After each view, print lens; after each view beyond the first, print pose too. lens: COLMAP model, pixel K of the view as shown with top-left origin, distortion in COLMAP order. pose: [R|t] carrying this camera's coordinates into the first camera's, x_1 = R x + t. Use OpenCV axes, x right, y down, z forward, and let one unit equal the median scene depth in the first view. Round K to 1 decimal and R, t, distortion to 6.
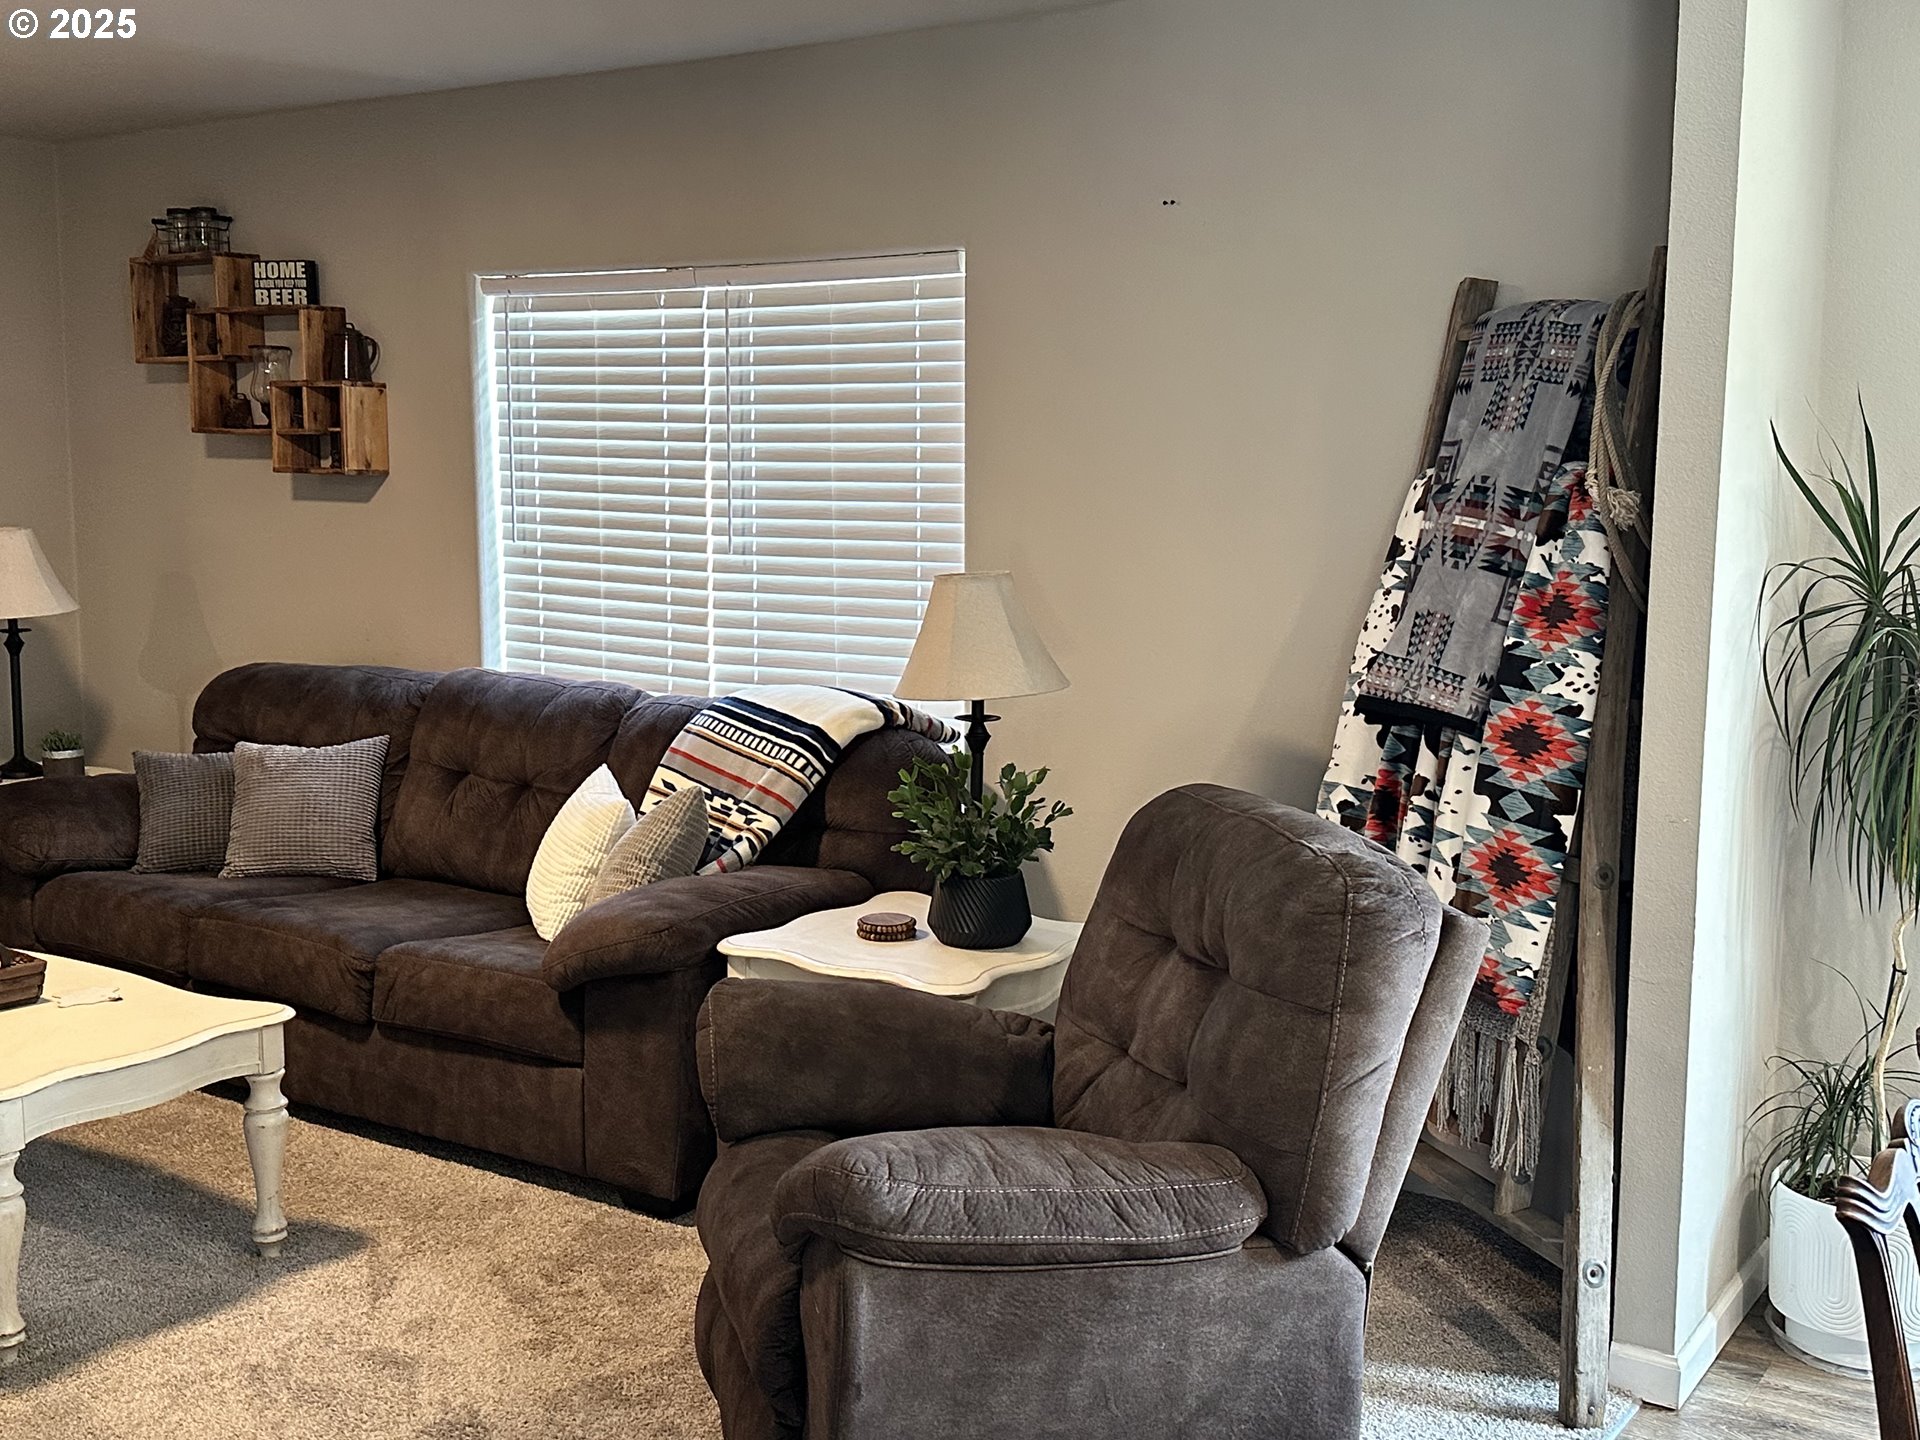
lens RADIAL K [[1991.7, 0, 957.0], [0, 1991.7, 709.2], [0, 0, 1]] dist [0.200461, -0.384232]
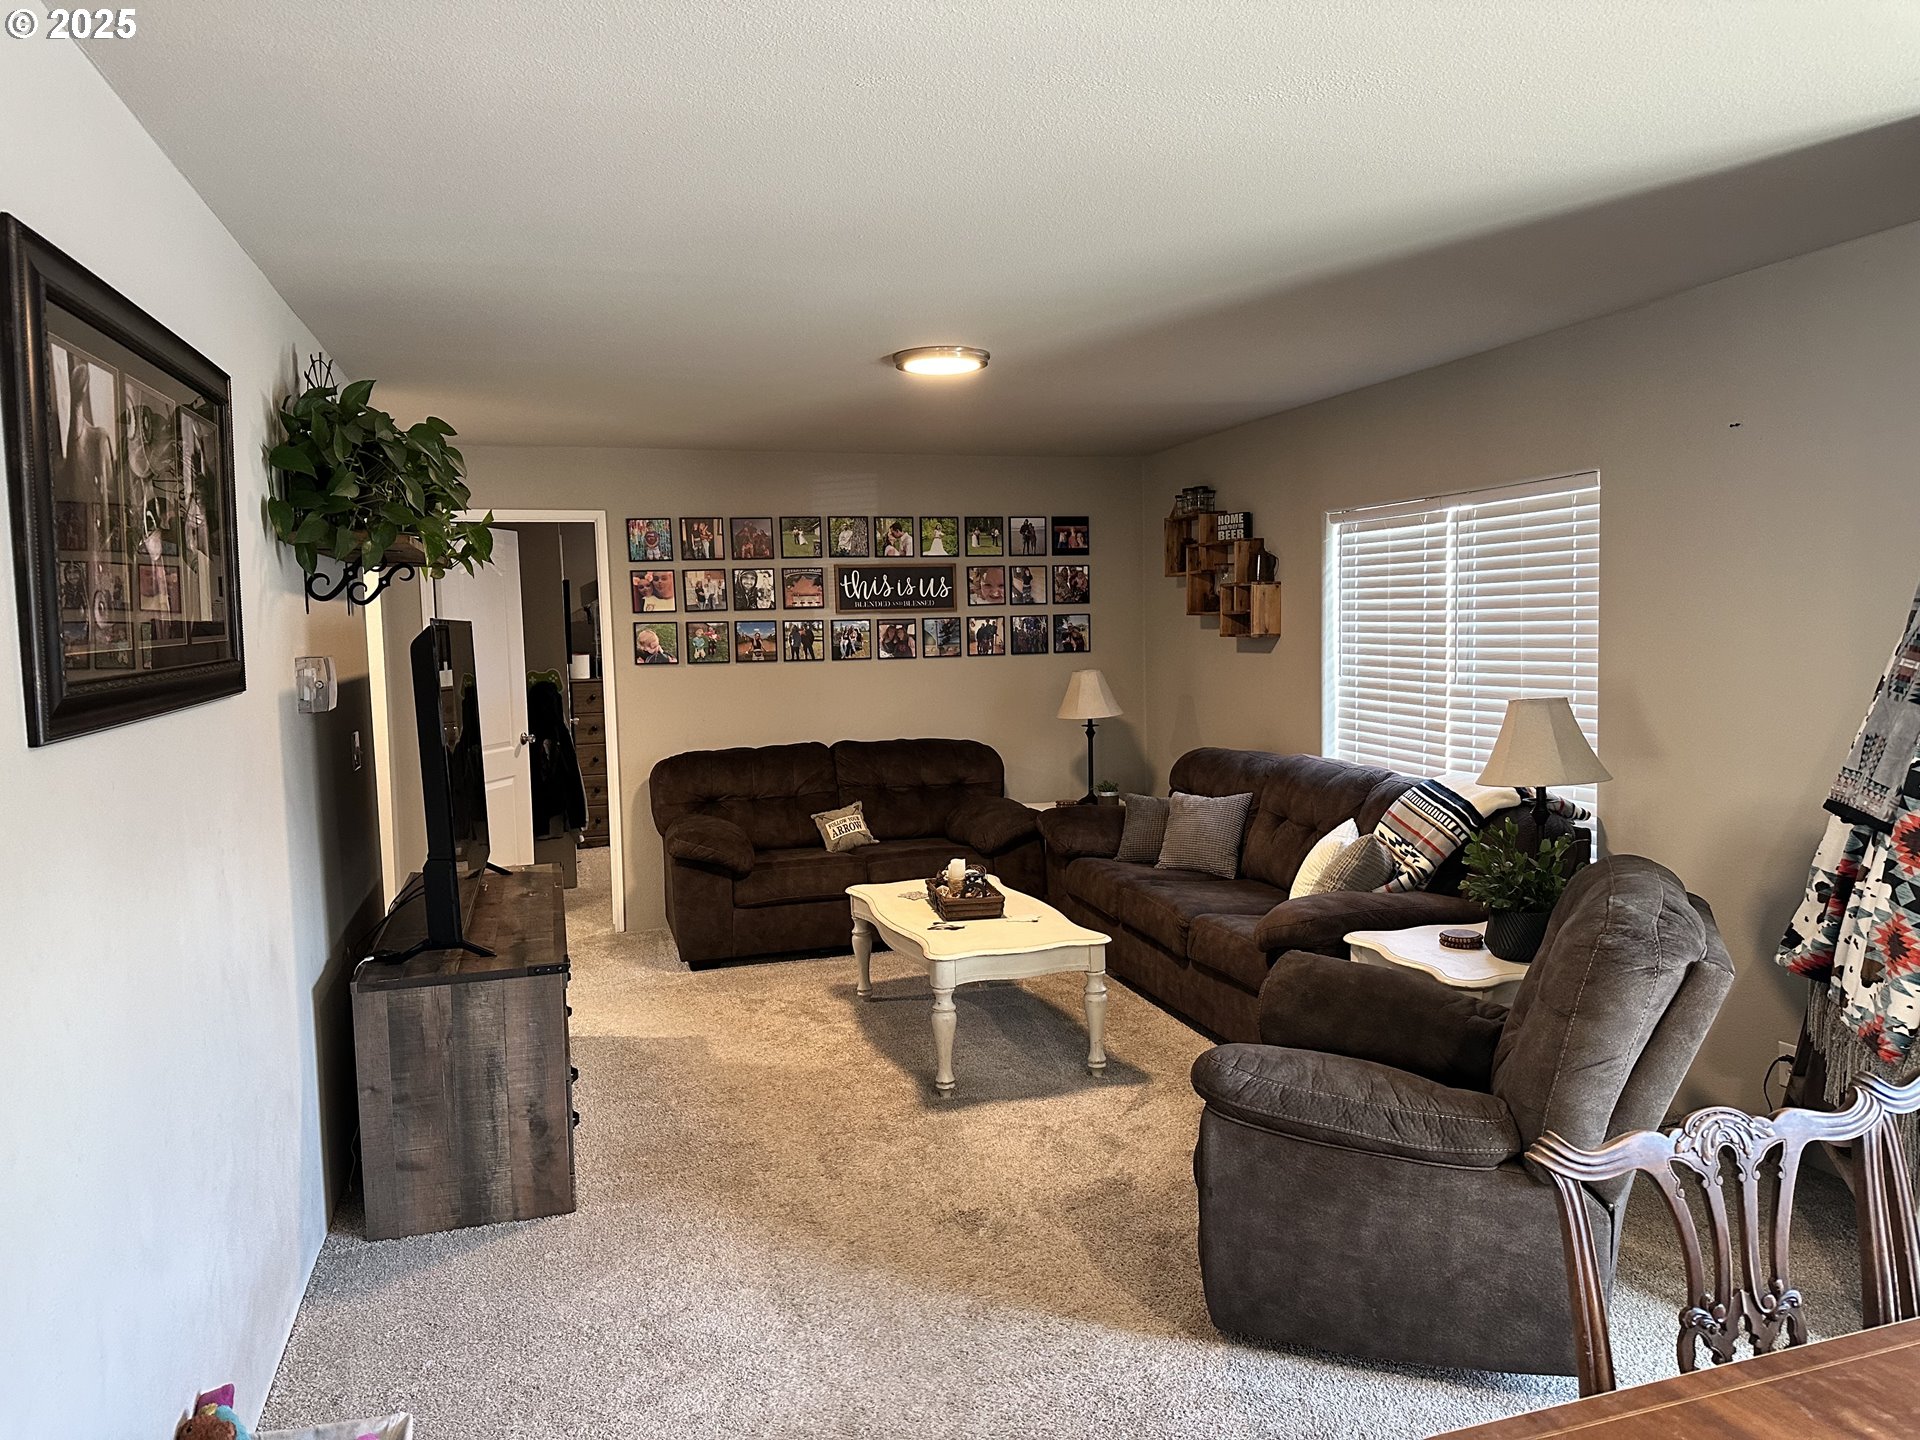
lens RADIAL K [[1328.9, 0, 991.0], [0, 1328.9, 719.7], [0, 0, 1]] dist [0.084475, -0.123455]
pose [[0.783898, 0.022601, -0.620479, 0.267349], [-0.052870, 0.998137, -0.030438, -0.002834], [0.618635, 0.056665, 0.783632, 0.005329]]
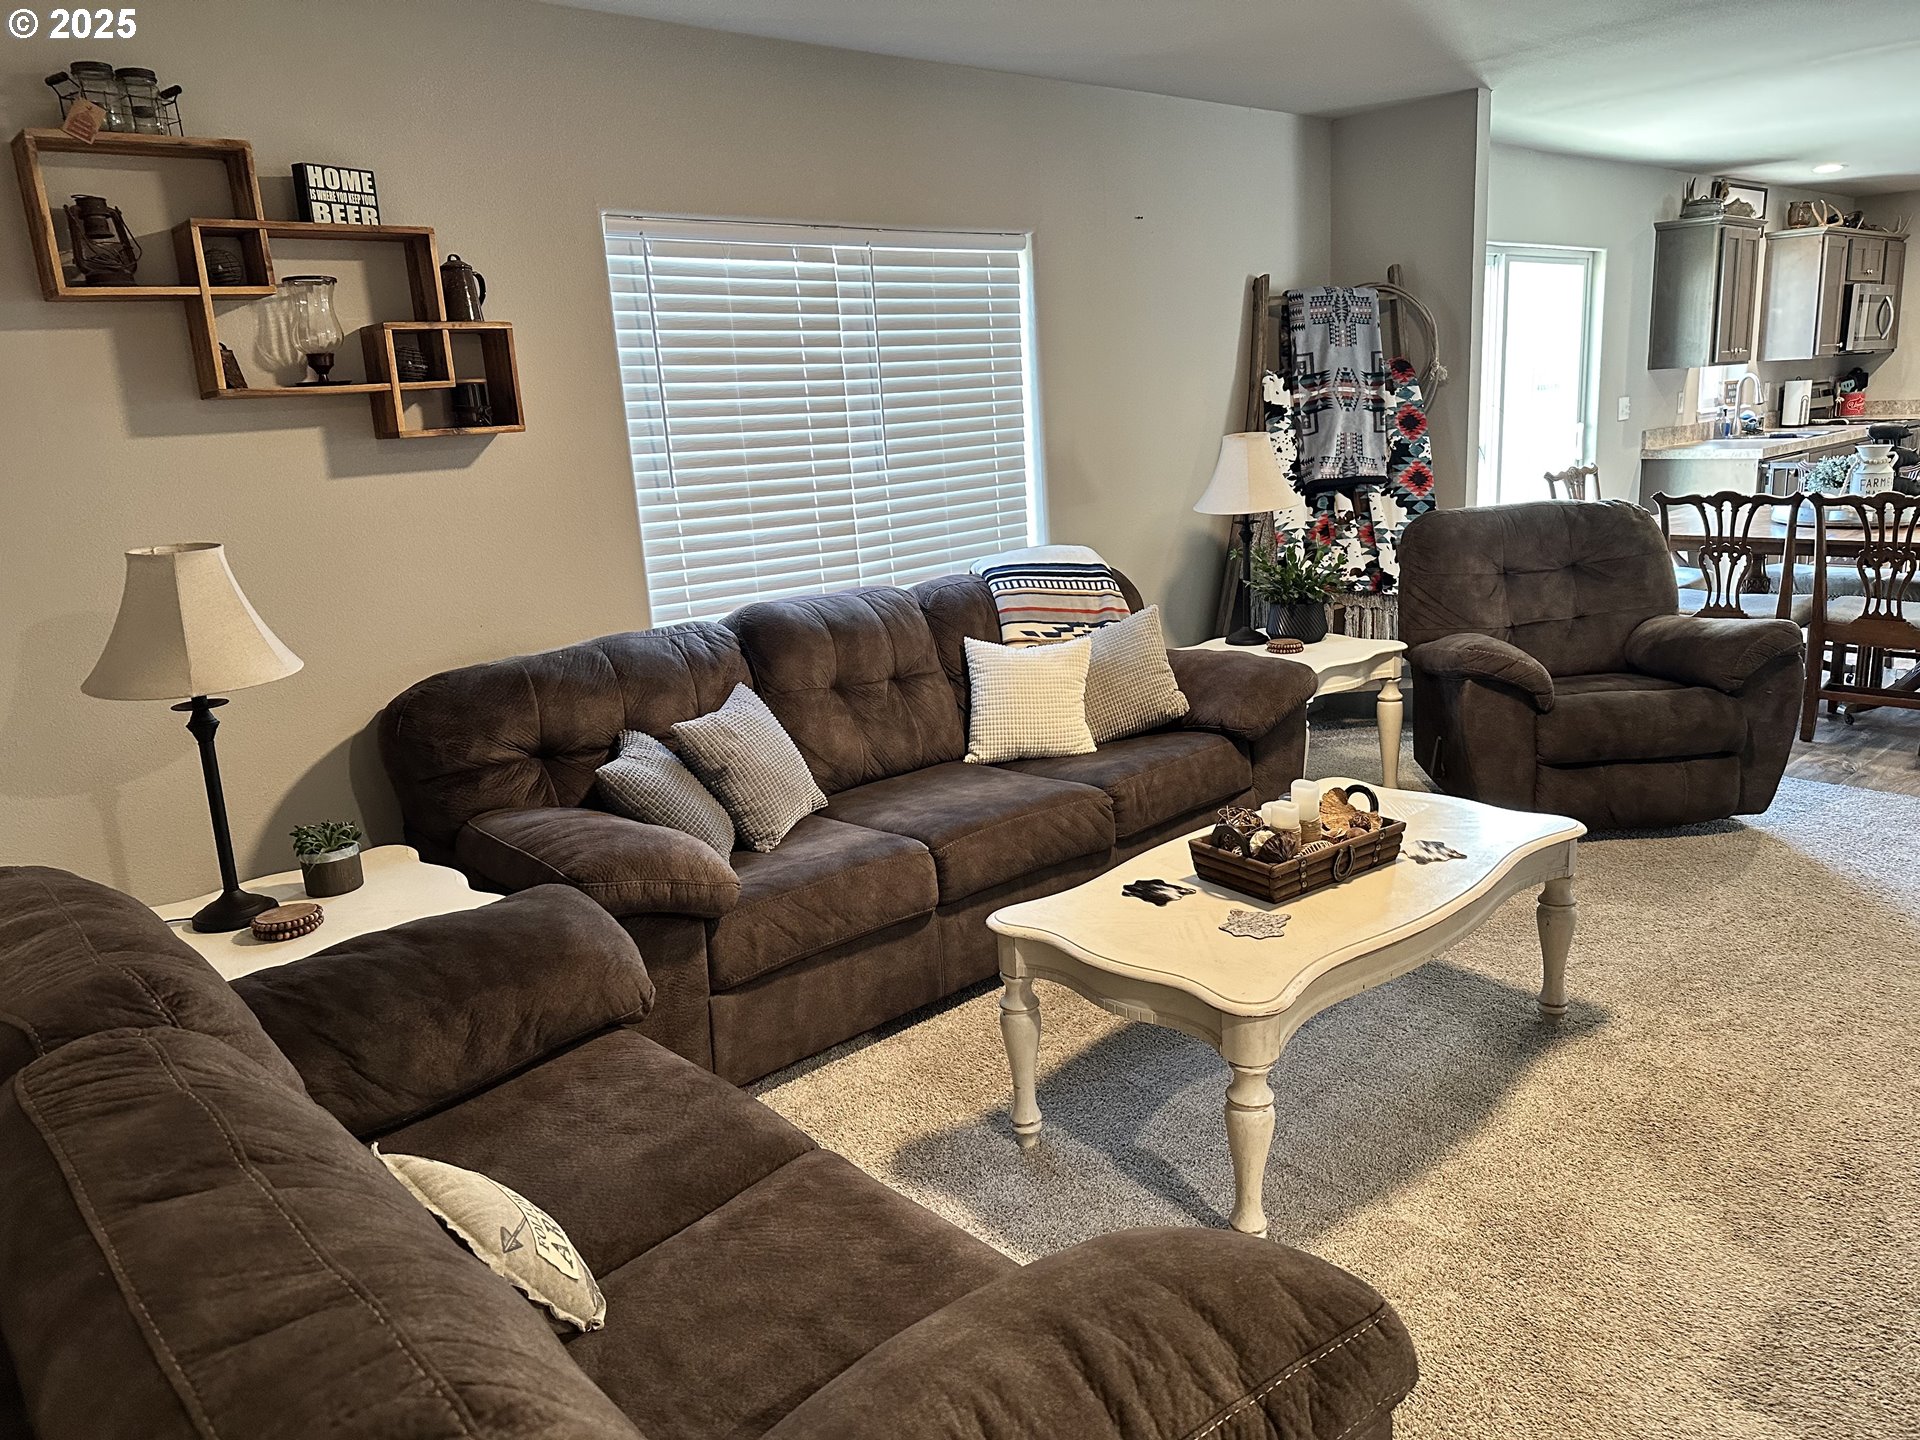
lens RADIAL K [[1328.9, 0, 991.0], [0, 1328.9, 719.7], [0, 0, 1]] dist [0.084475, -0.123455]
pose [[0.245040, -0.241512, 0.938950, -1.037911], [0.192544, 0.961308, 0.197014, -0.089063], [-0.950201, 0.132513, 0.282061, 0.823056]]
